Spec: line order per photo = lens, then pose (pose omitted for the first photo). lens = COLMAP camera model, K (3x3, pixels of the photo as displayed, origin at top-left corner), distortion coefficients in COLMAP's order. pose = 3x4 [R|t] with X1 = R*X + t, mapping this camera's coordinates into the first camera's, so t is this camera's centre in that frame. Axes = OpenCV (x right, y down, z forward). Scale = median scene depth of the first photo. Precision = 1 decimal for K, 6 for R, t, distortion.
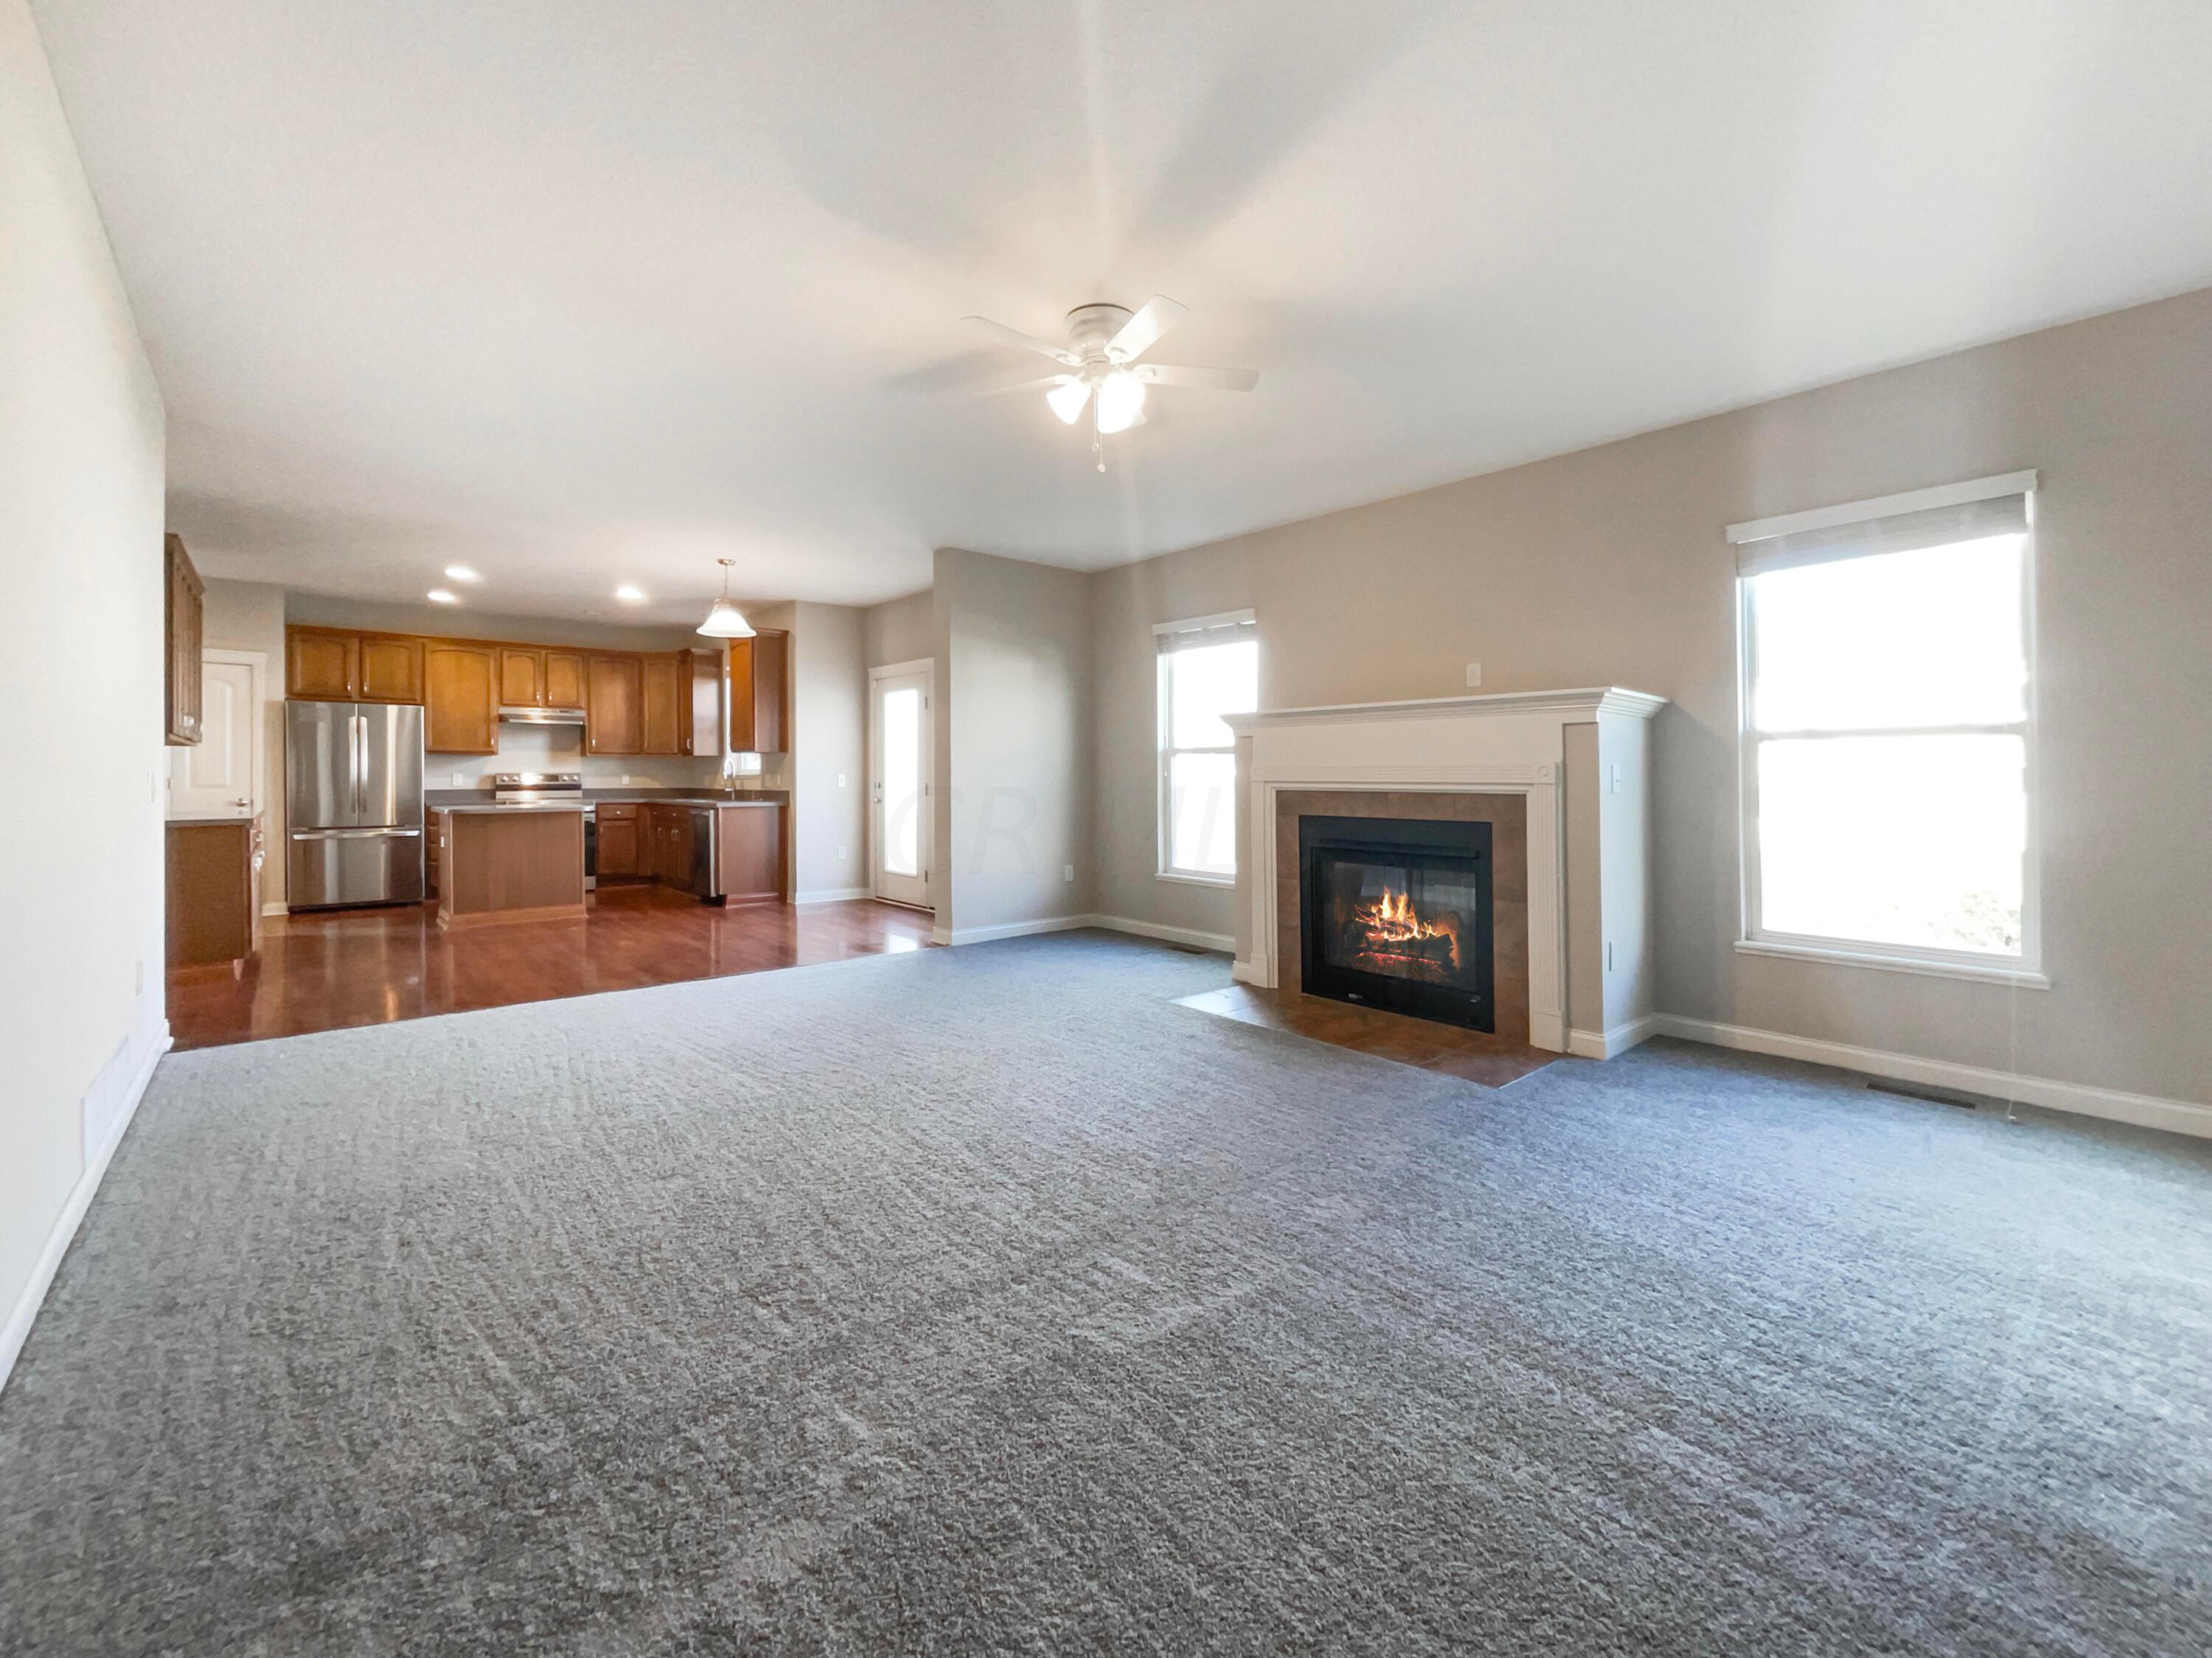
lens RADIAL K [[896.0, 0, 1097.9], [0, 896.0, 766.5], [0, 0, 1]] dist [-0.000040, 0.000025]
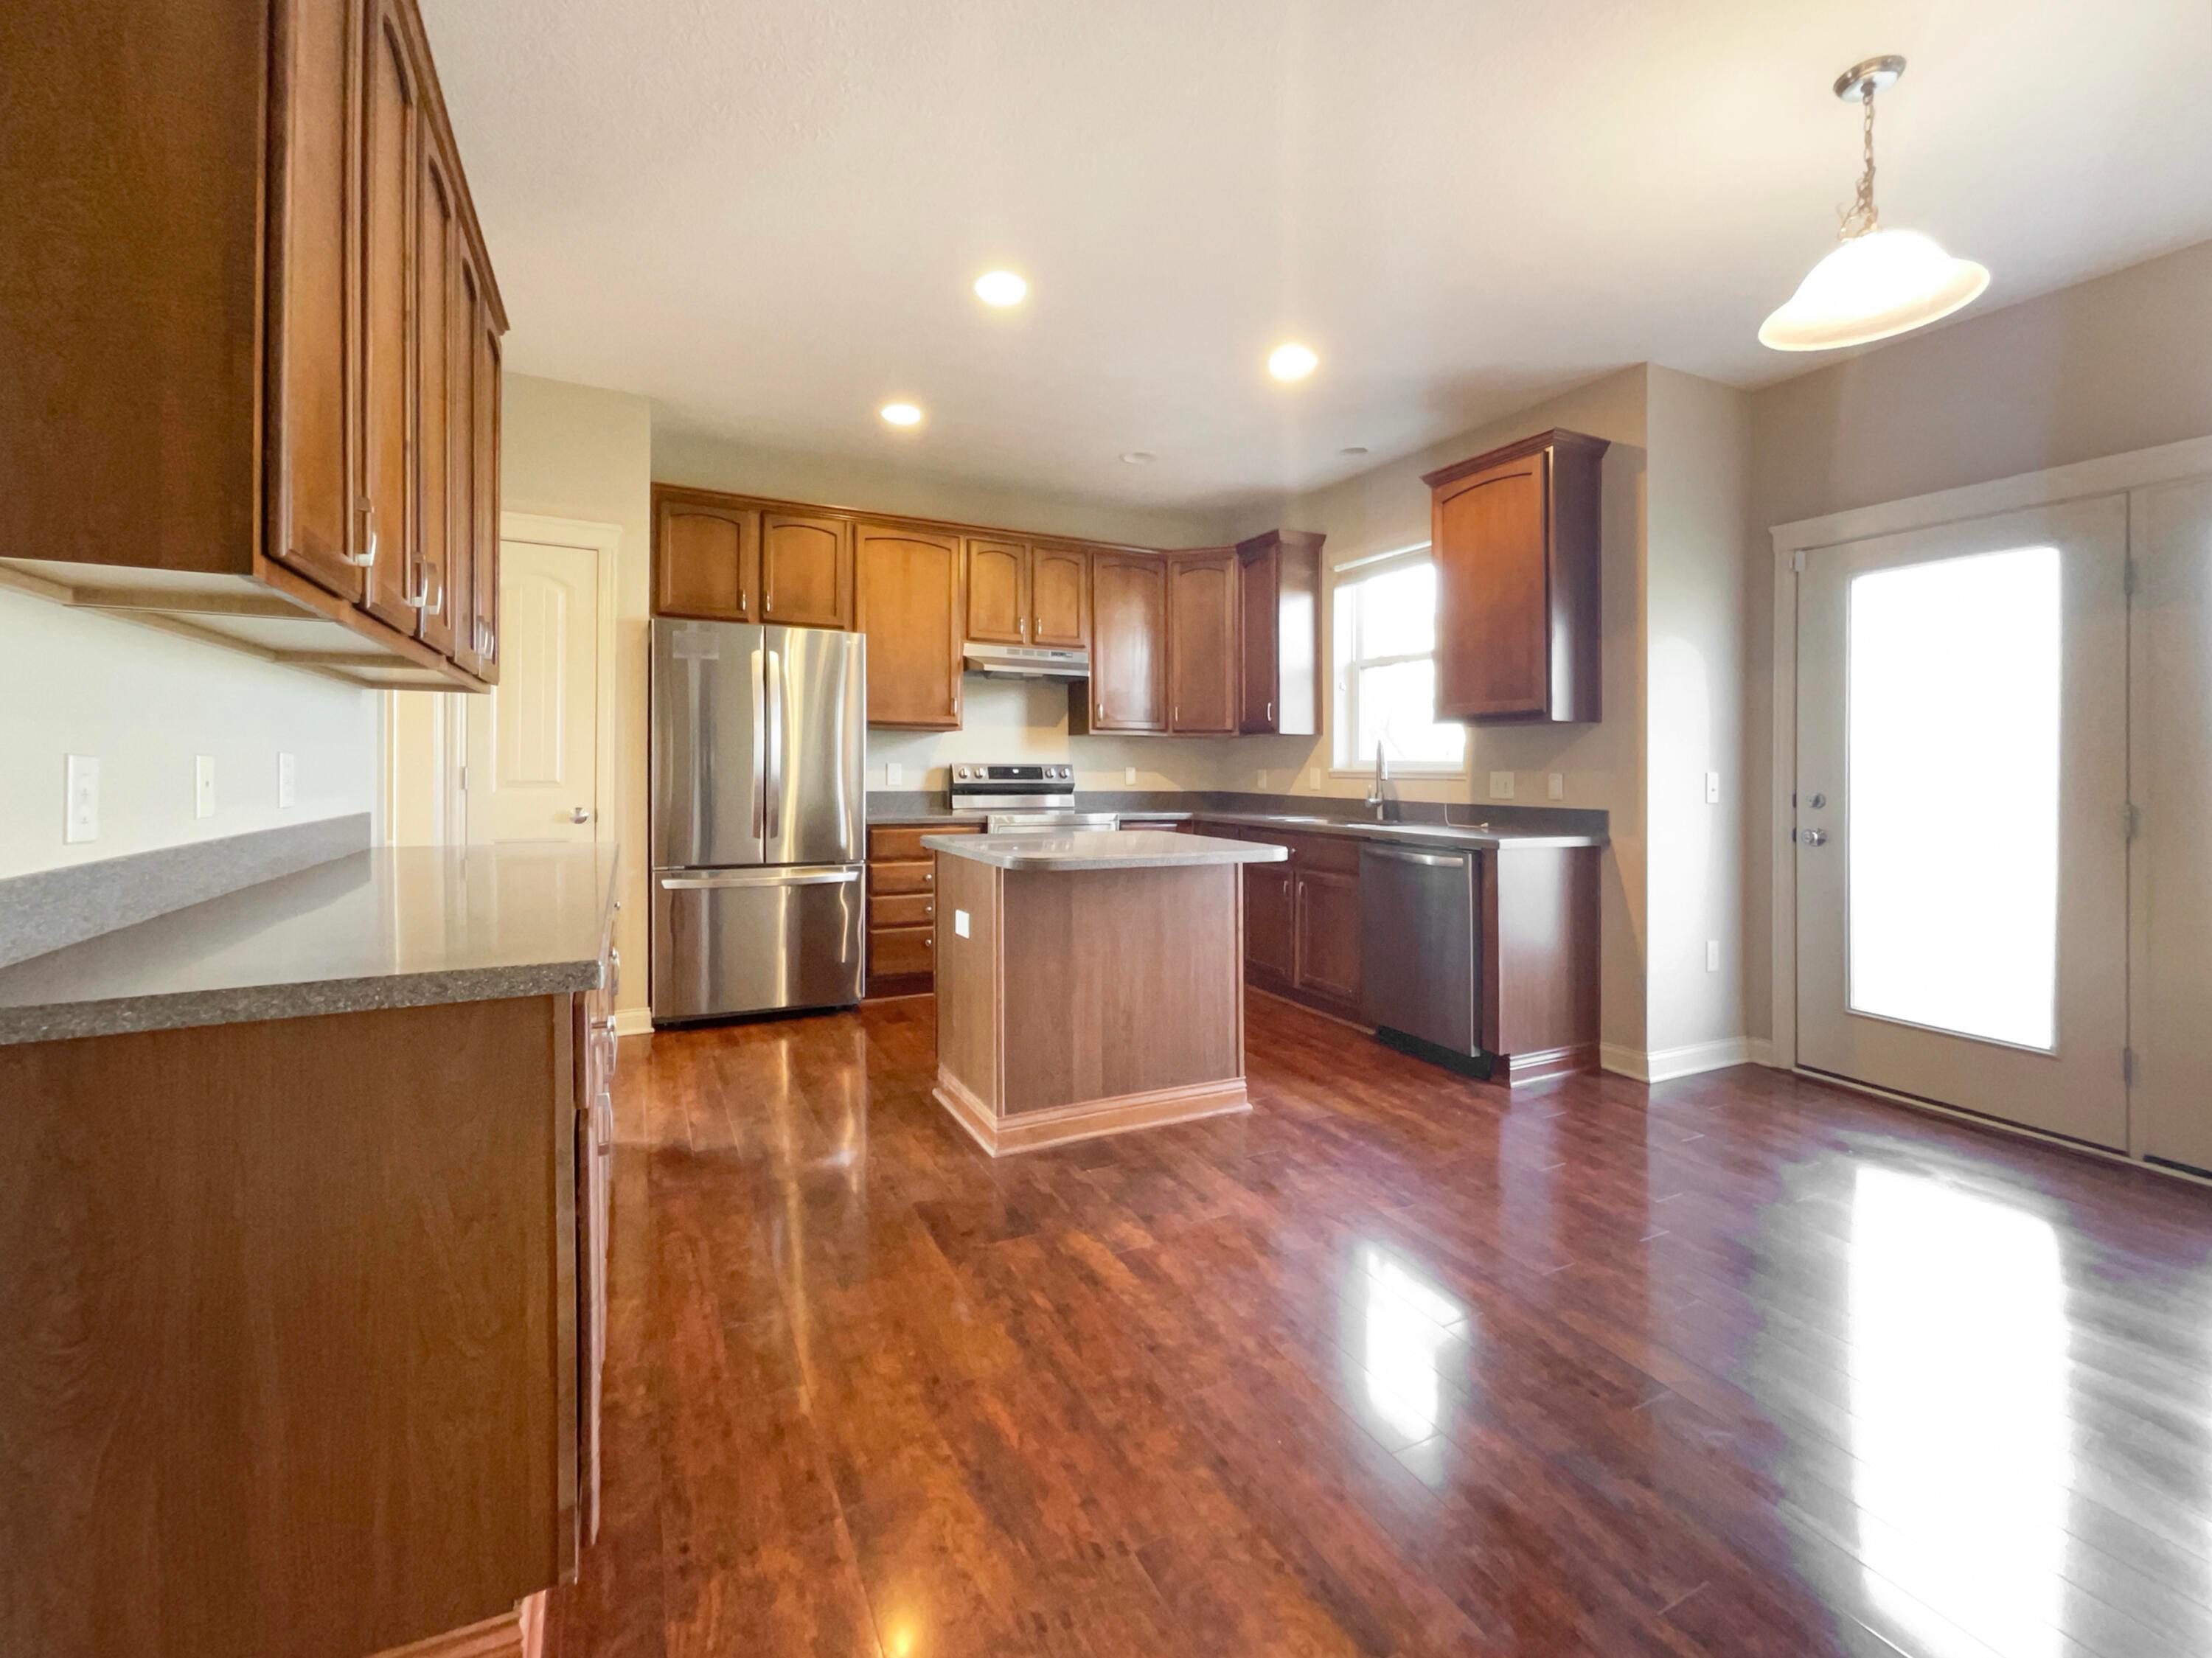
lens RADIAL K [[938.5, 0, 1069.2], [0, 938.5, 767.4], [0, 0, 1]] dist [-0.019548, -0.000045]
pose [[0.958885, 0.009282, -0.283645, -0.438599], [-0.007675, 0.999948, 0.006777, 0.005584], [0.283693, -0.004322, 0.958906, 0.463962]]
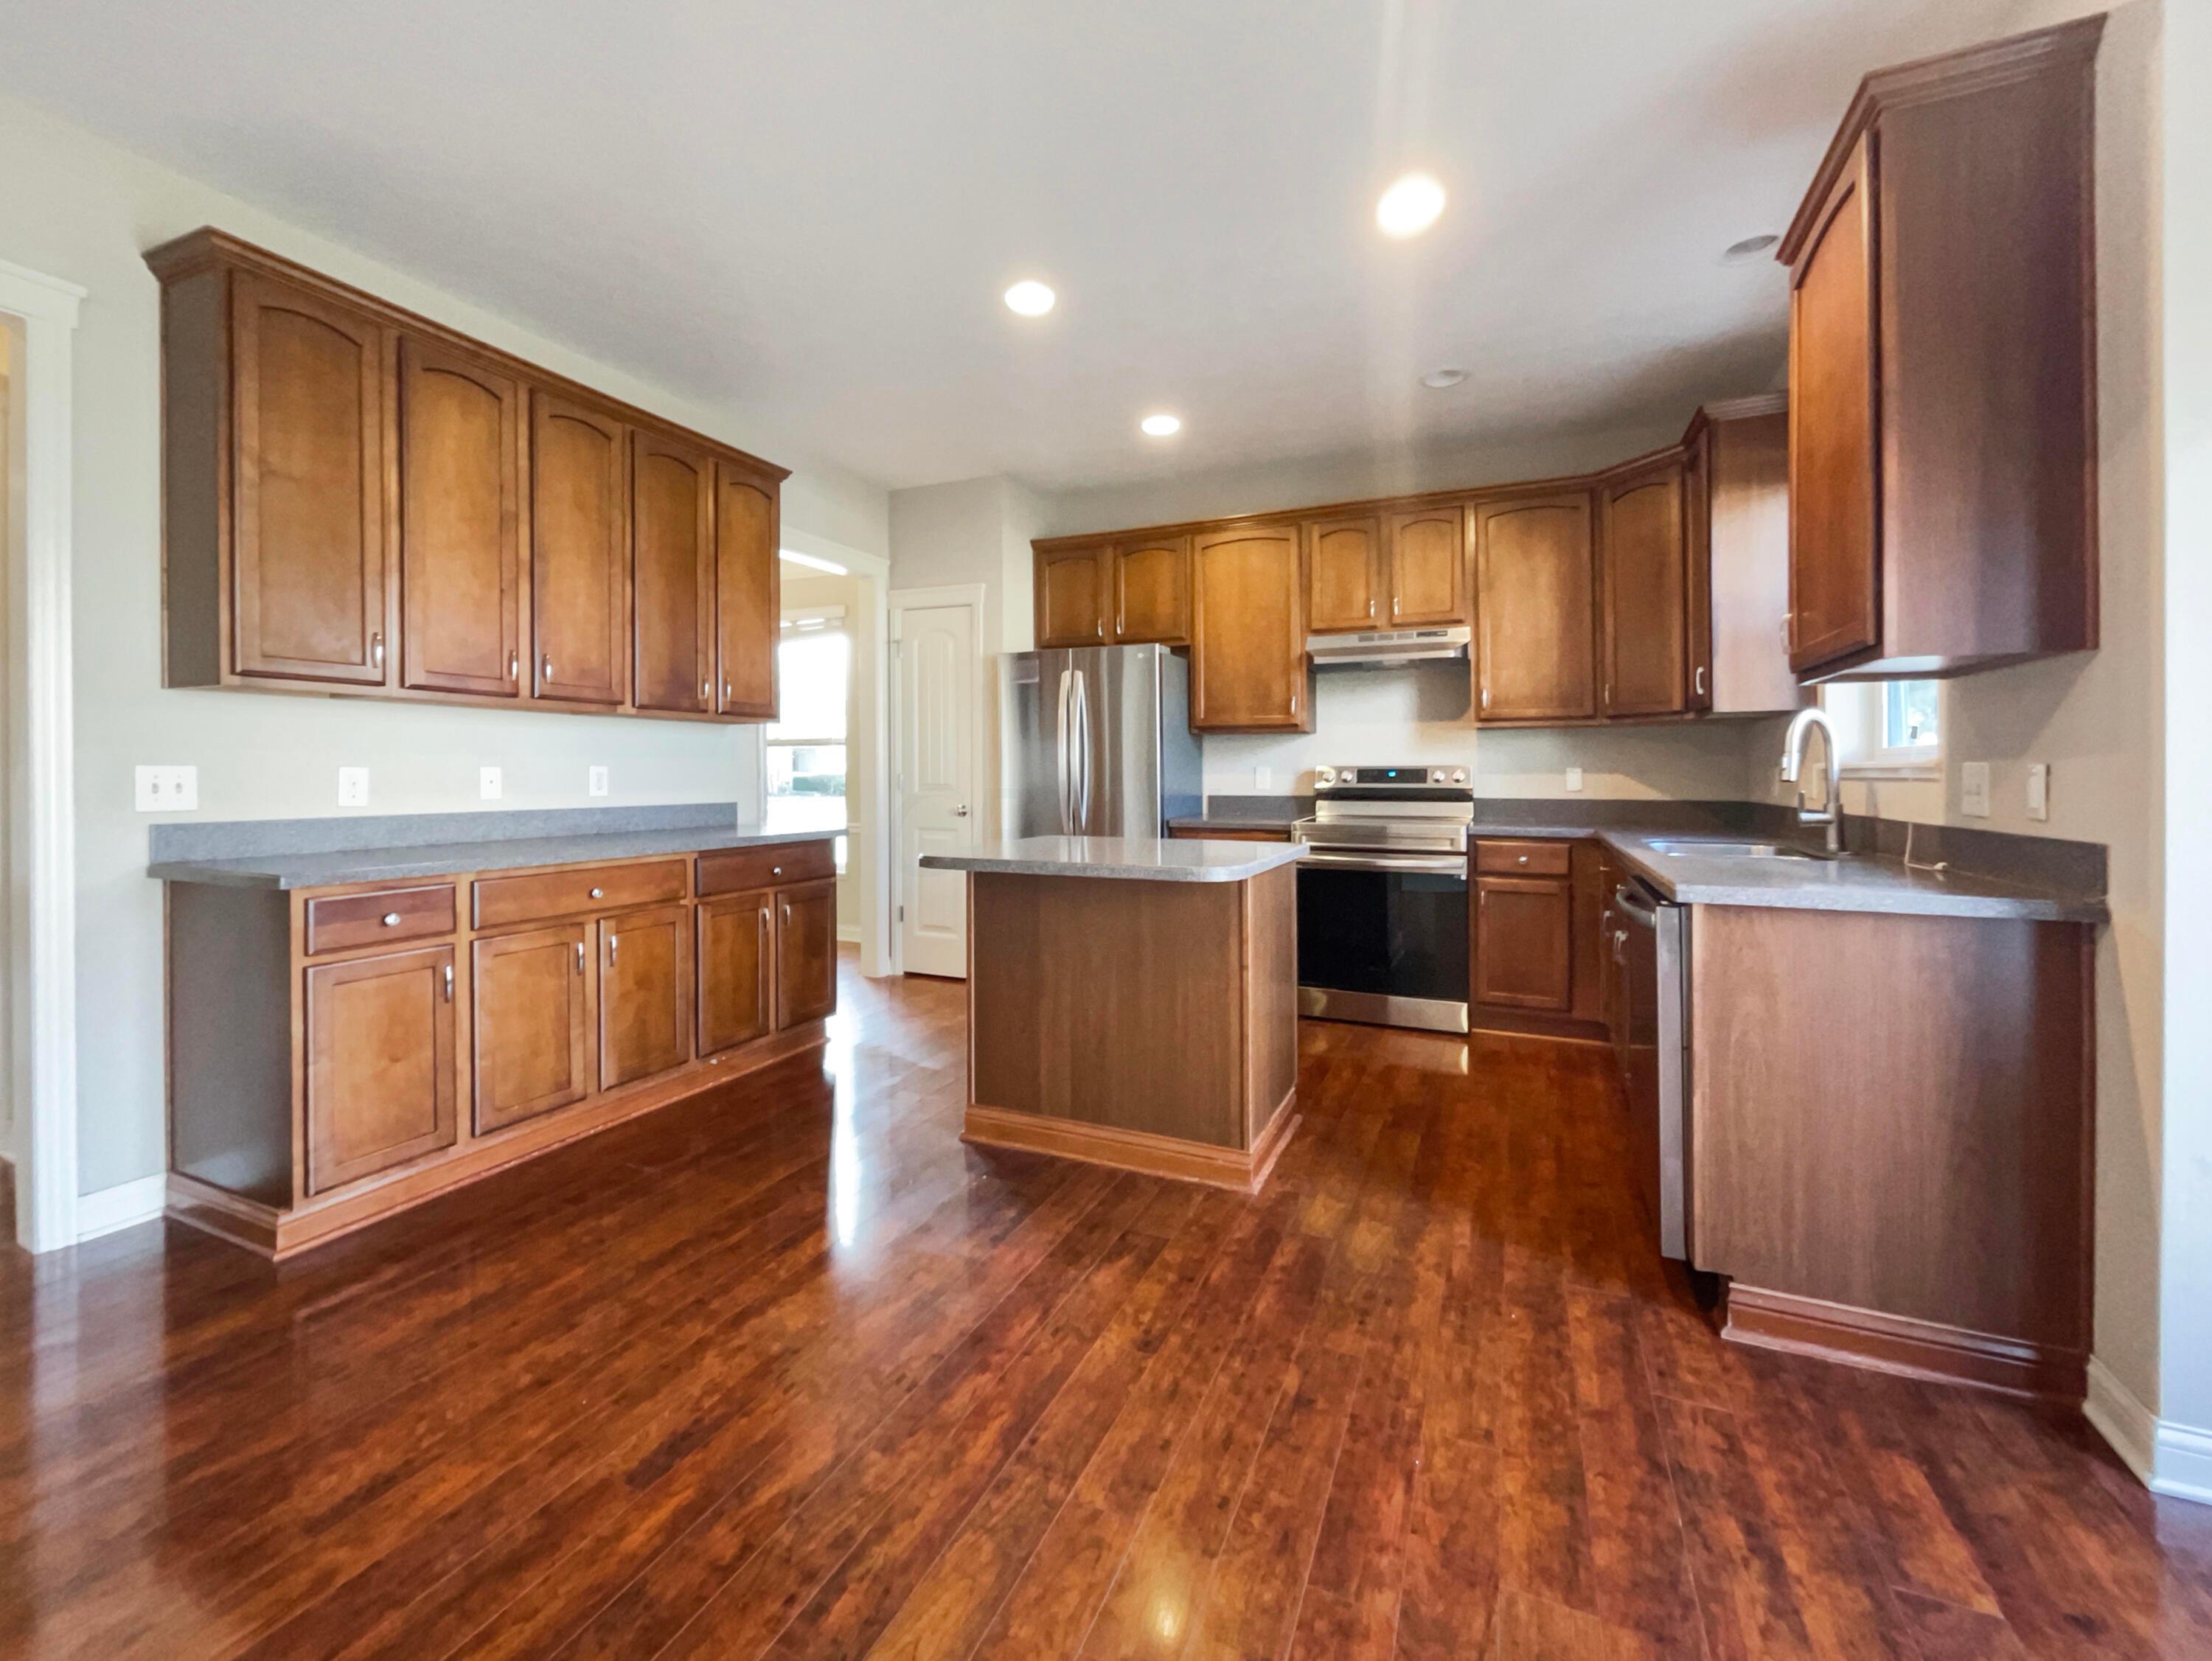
lens RADIAL K [[919.4, 0, 1094.4], [0, 919.4, 783.9], [0, 0, 1]] dist [-0.000742, 0.000386]
pose [[0.388417, 0.009379, -0.921436, -0.230580], [0.012892, 0.999795, 0.015611, 0.007698], [0.921394, -0.017943, 0.388216, 0.676539]]
